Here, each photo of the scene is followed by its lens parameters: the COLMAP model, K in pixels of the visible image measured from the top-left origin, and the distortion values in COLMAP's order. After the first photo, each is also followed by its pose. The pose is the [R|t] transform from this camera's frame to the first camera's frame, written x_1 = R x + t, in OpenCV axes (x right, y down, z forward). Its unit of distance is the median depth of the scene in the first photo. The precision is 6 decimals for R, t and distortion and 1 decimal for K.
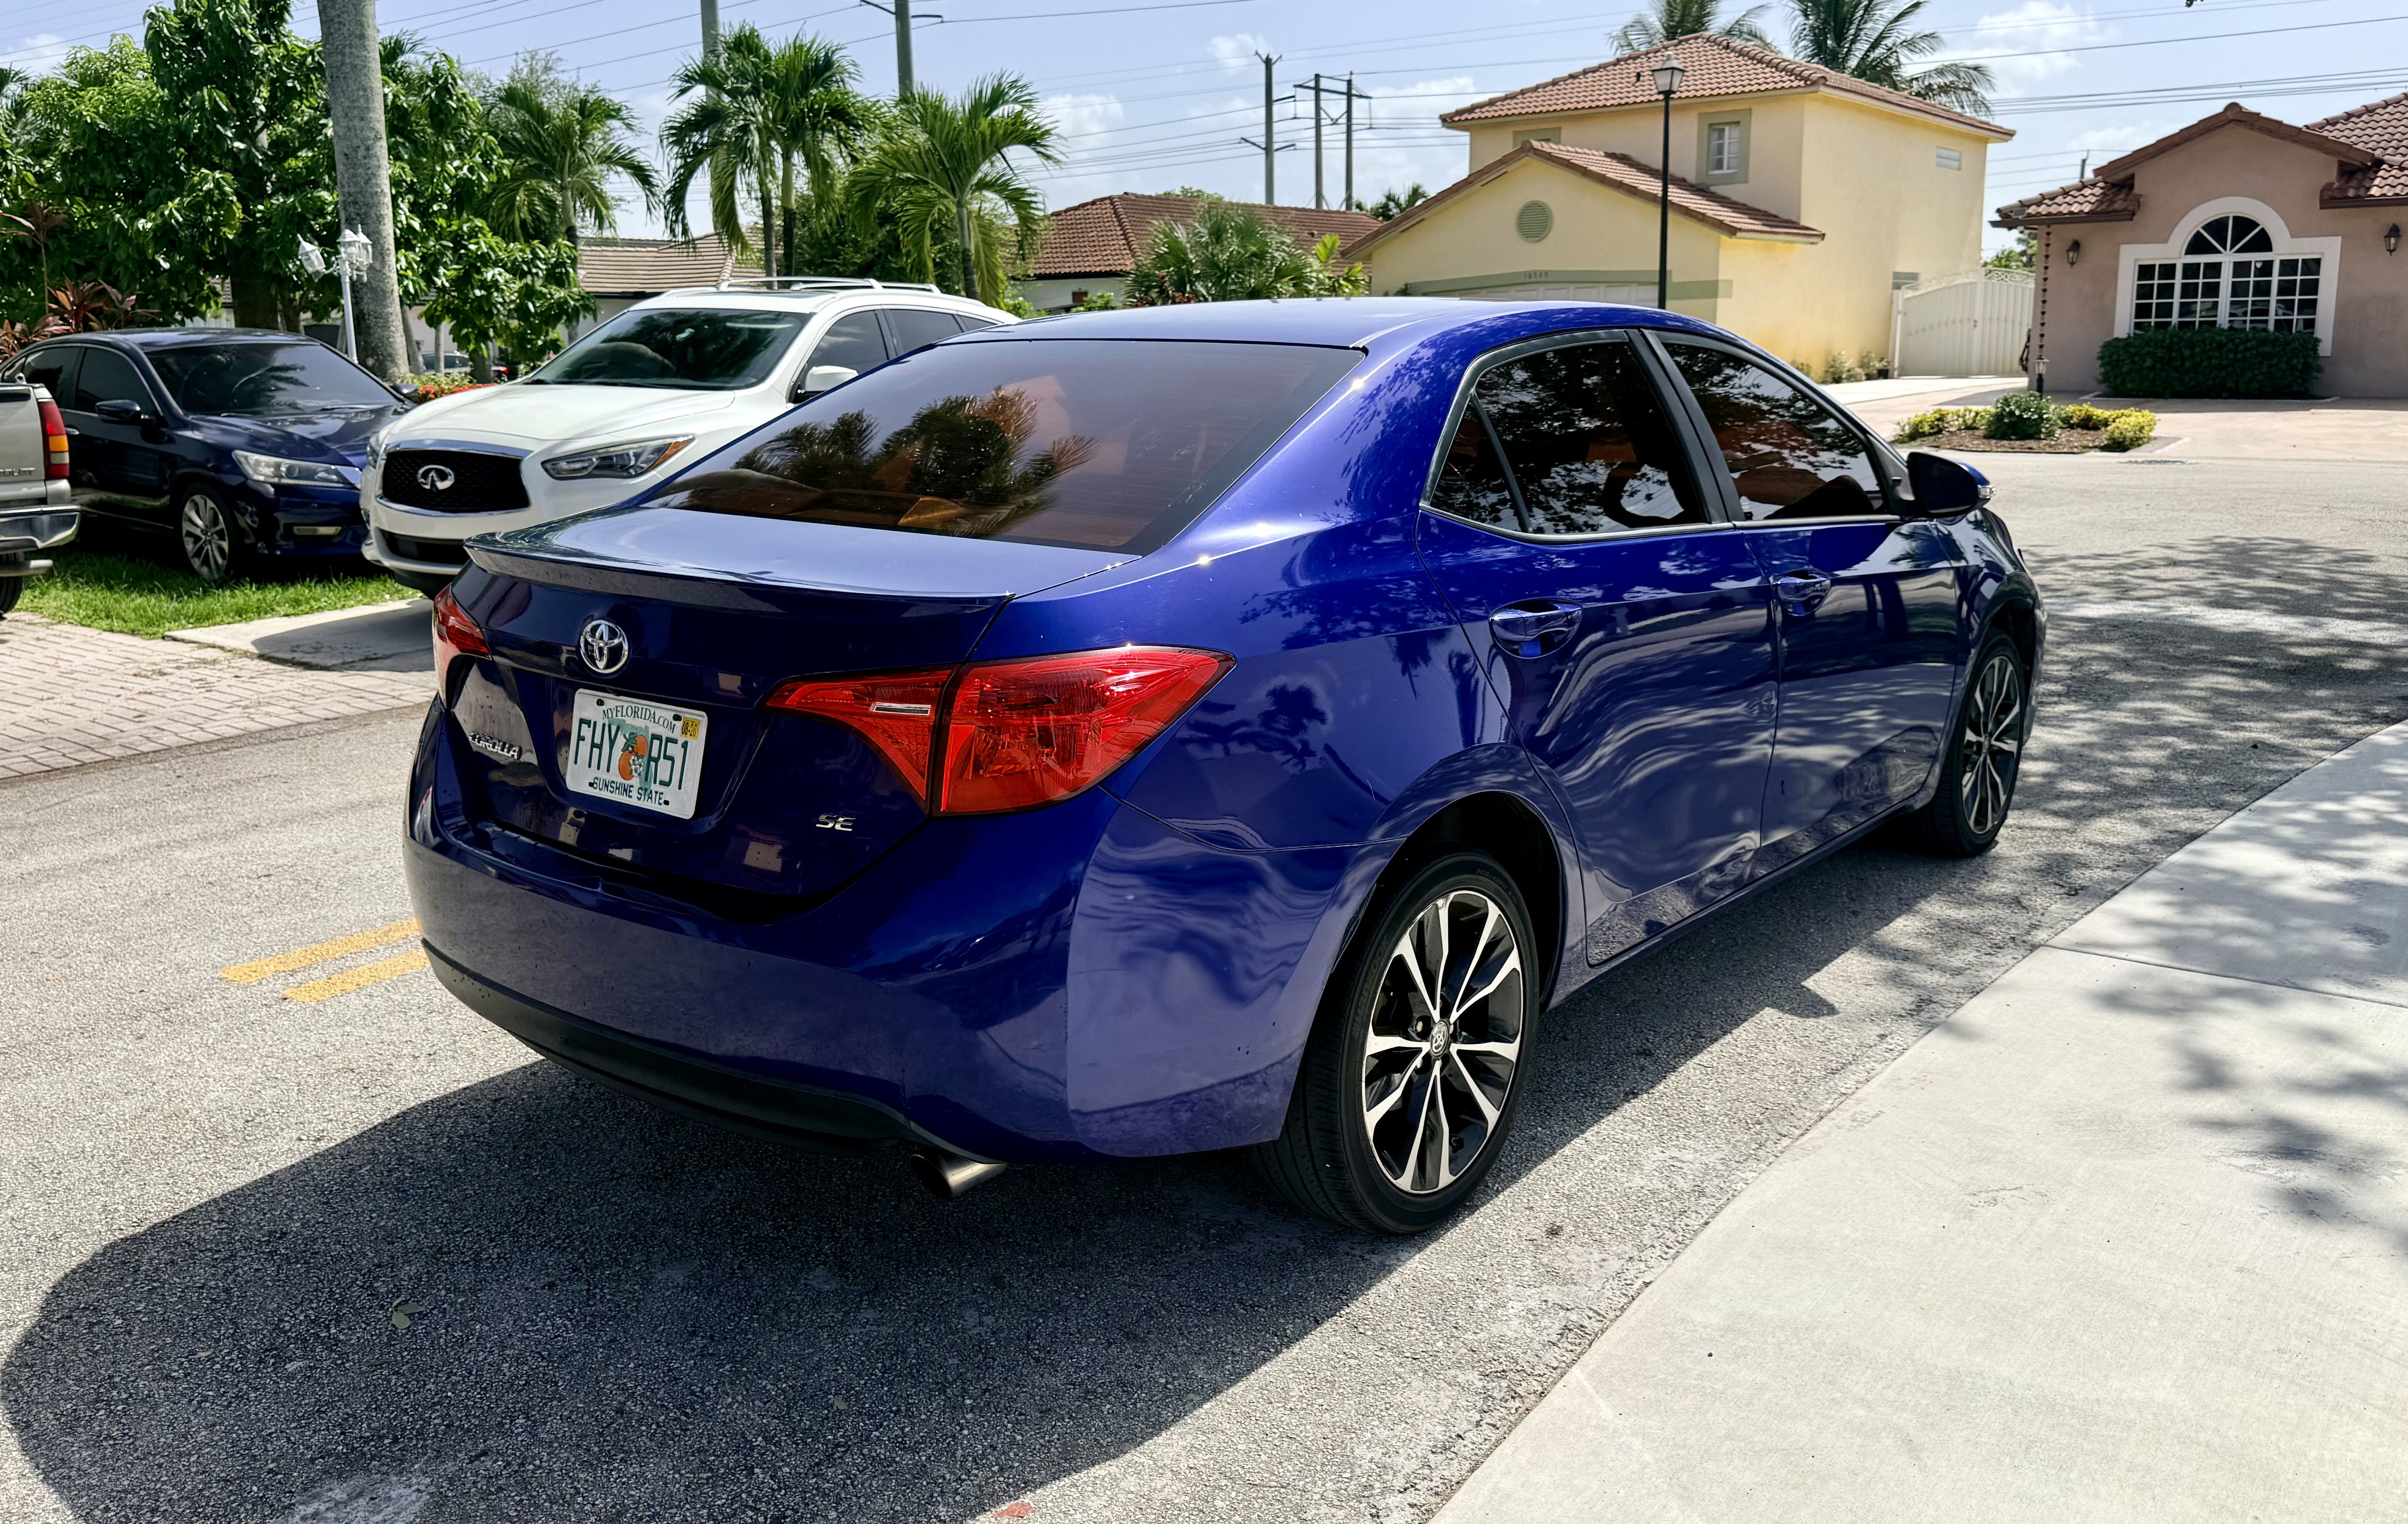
lens RADIAL K [[1947.8, 0, 1259.7], [0, 1947.8, 709.6], [0, 0, 1]] dist [0.019743, -0.014593]
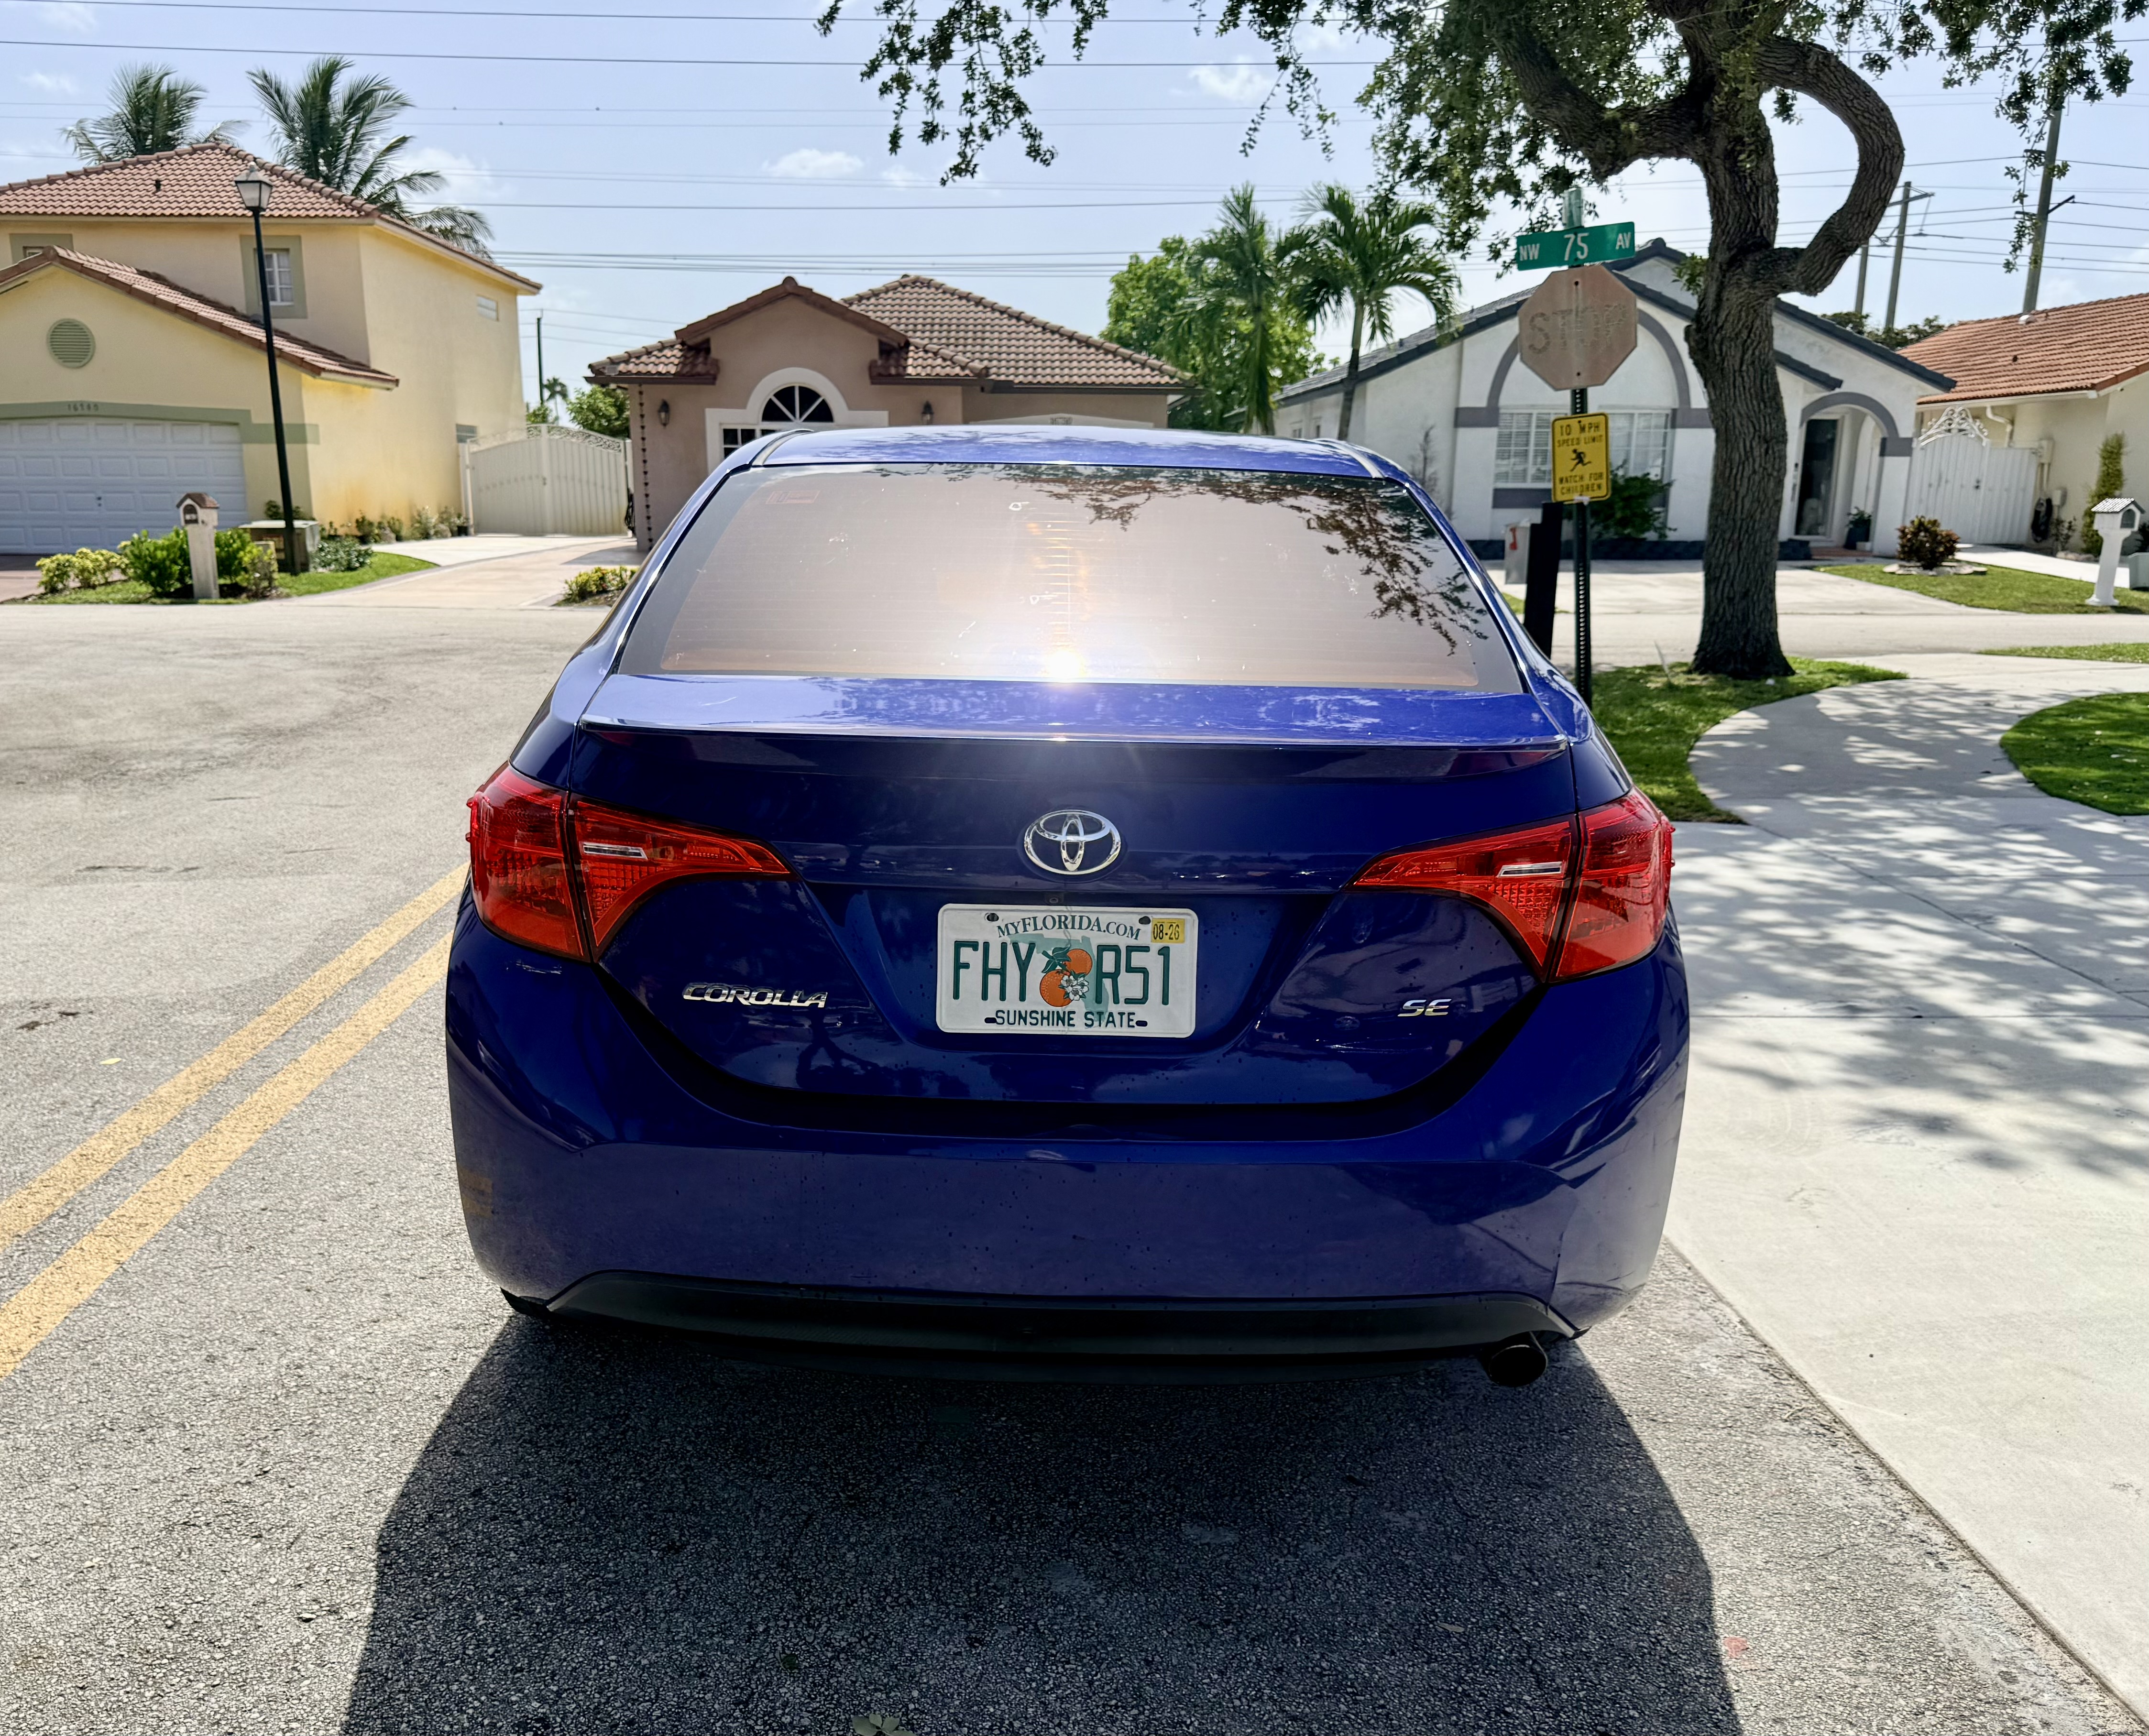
lens RADIAL K [[1964.3, 0, 1075.4], [0, 1964.3, 1029.6], [0, 0, 1]] dist [0.022921, -0.022873]
pose [[0.783316, -0.145901, 0.604259, -0.093680], [0.099286, 0.988951, 0.110078, -0.005061], [-0.613644, -0.026231, 0.789147, 0.039939]]
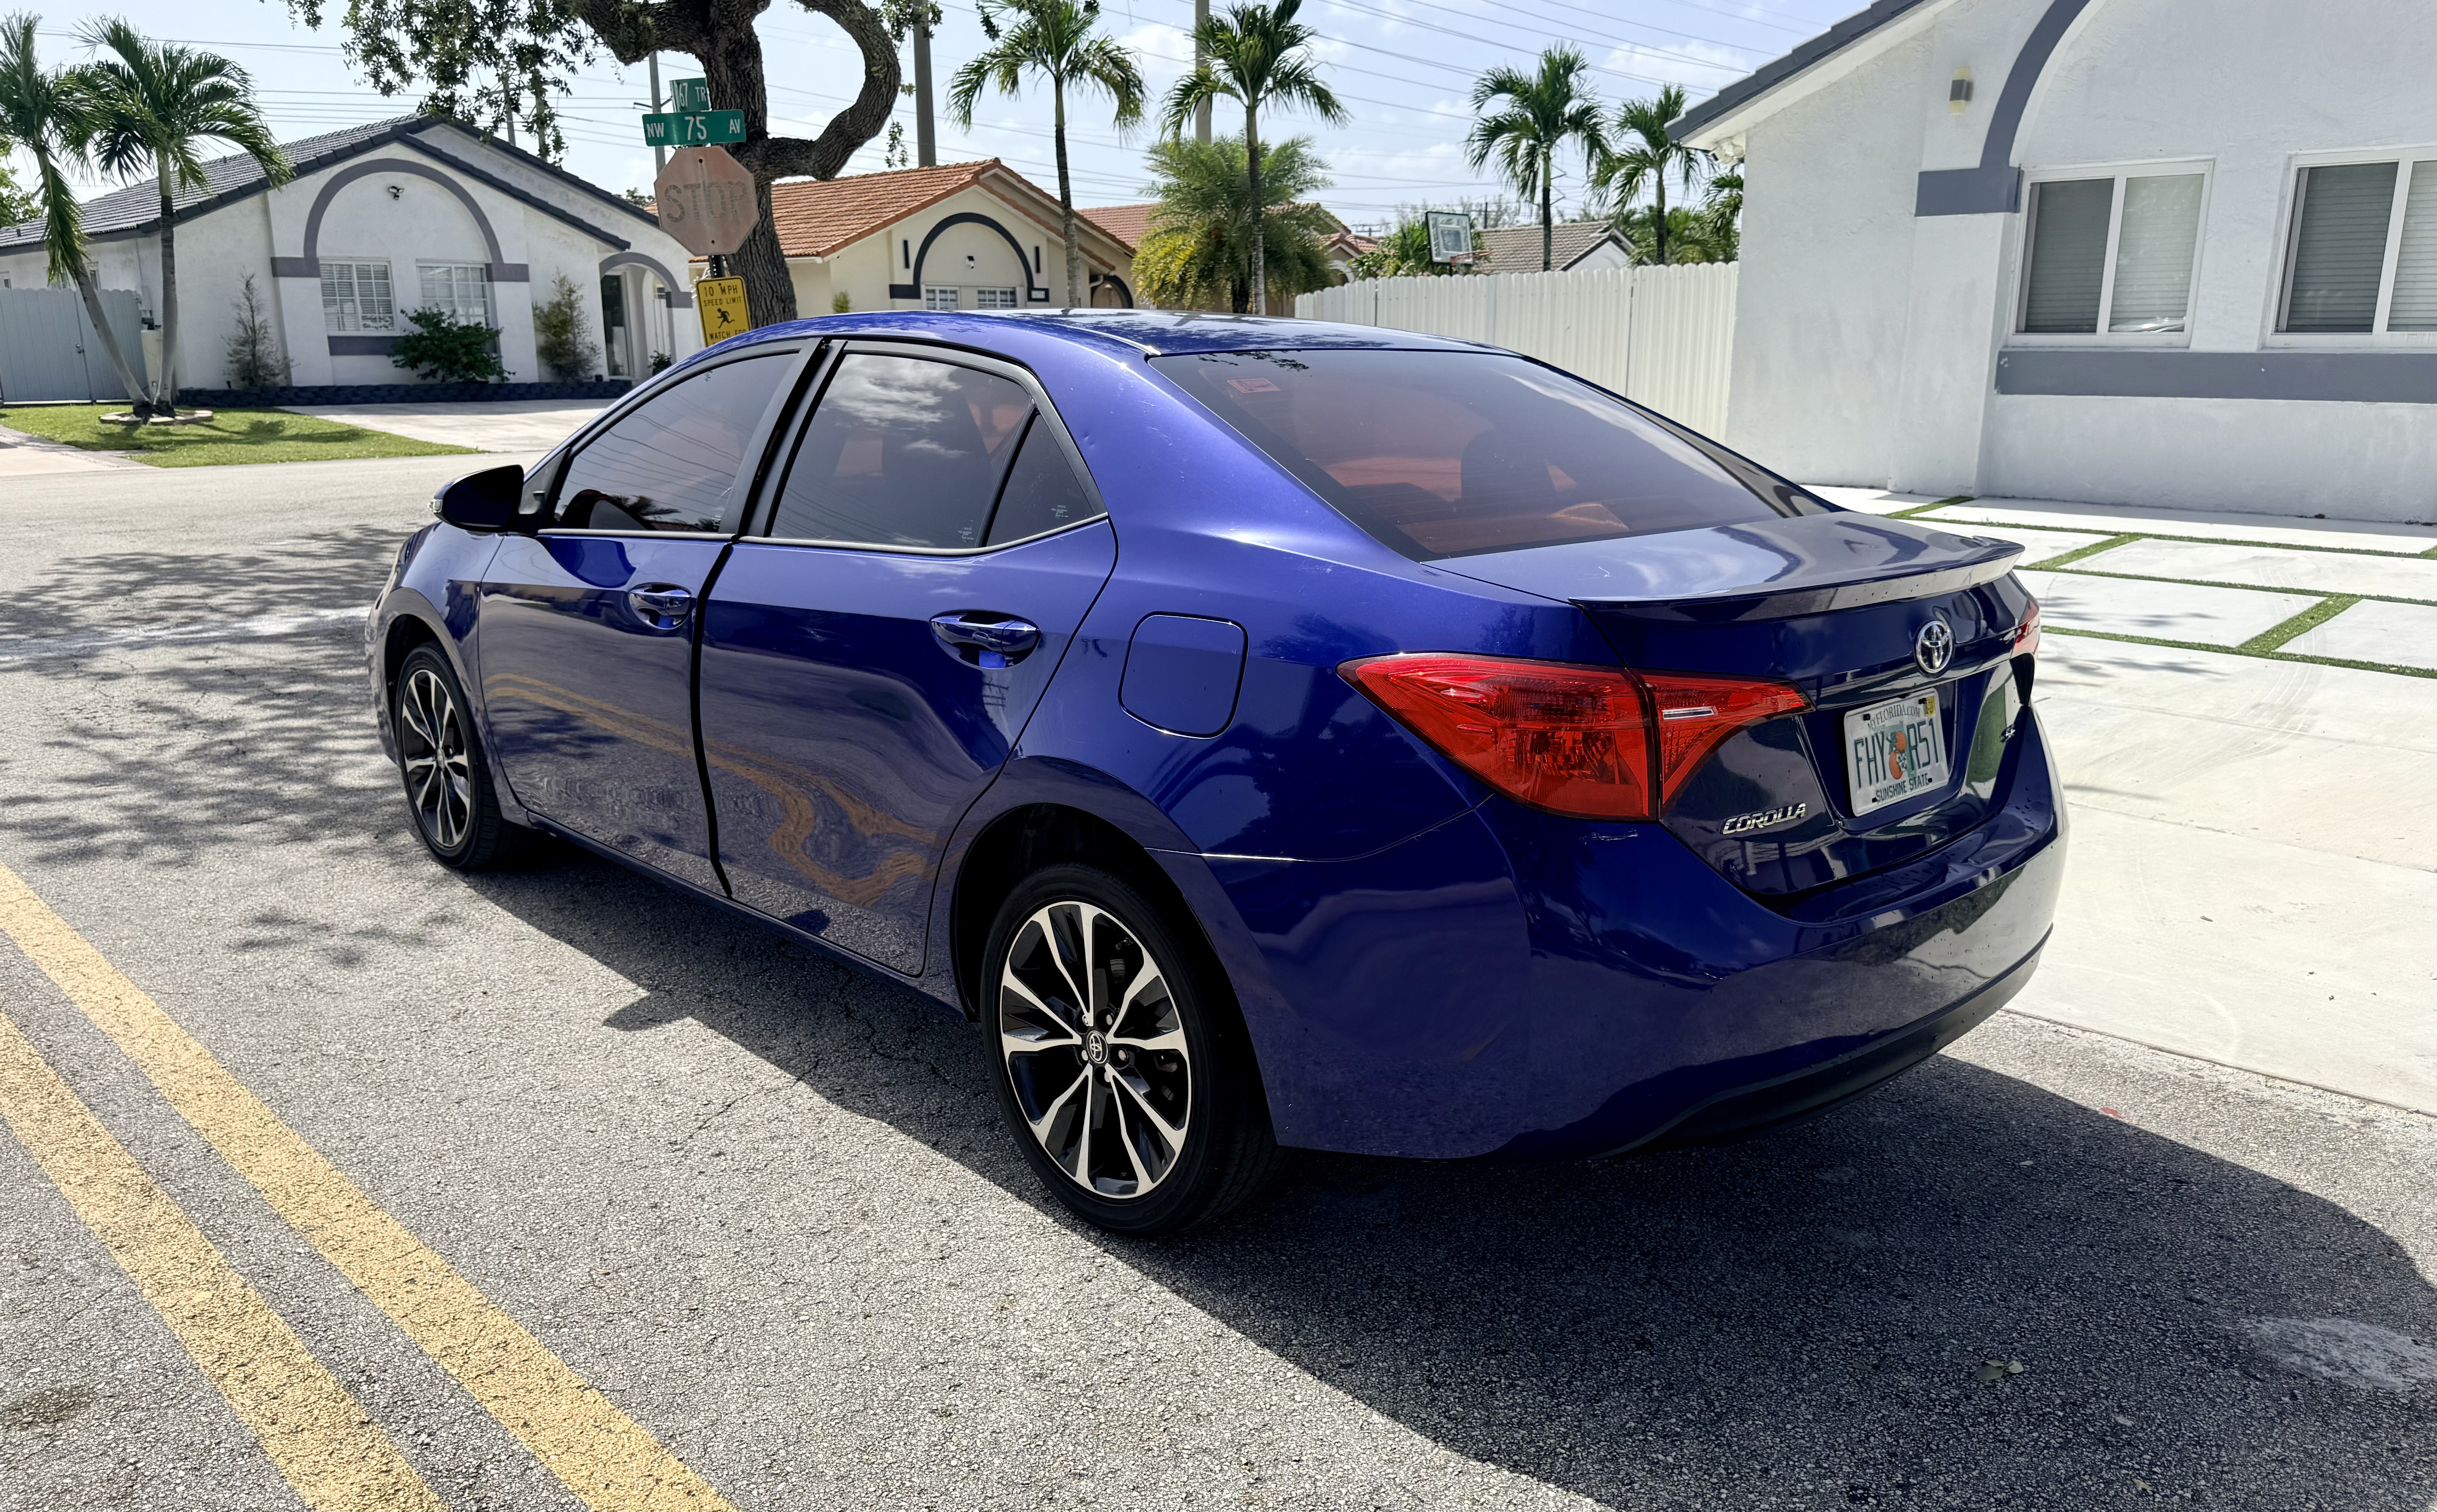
lens RADIAL K [[1699.1, 0, 1261.5], [0, 1699.1, 756.6], [0, 0, 1]] dist [0.056520, -0.054557]
pose [[0.142756, -0.224593, 0.963939, -0.142551], [0.189282, 0.962134, 0.196140, -0.024828], [-0.971490, 0.154456, 0.179862, 0.133439]]
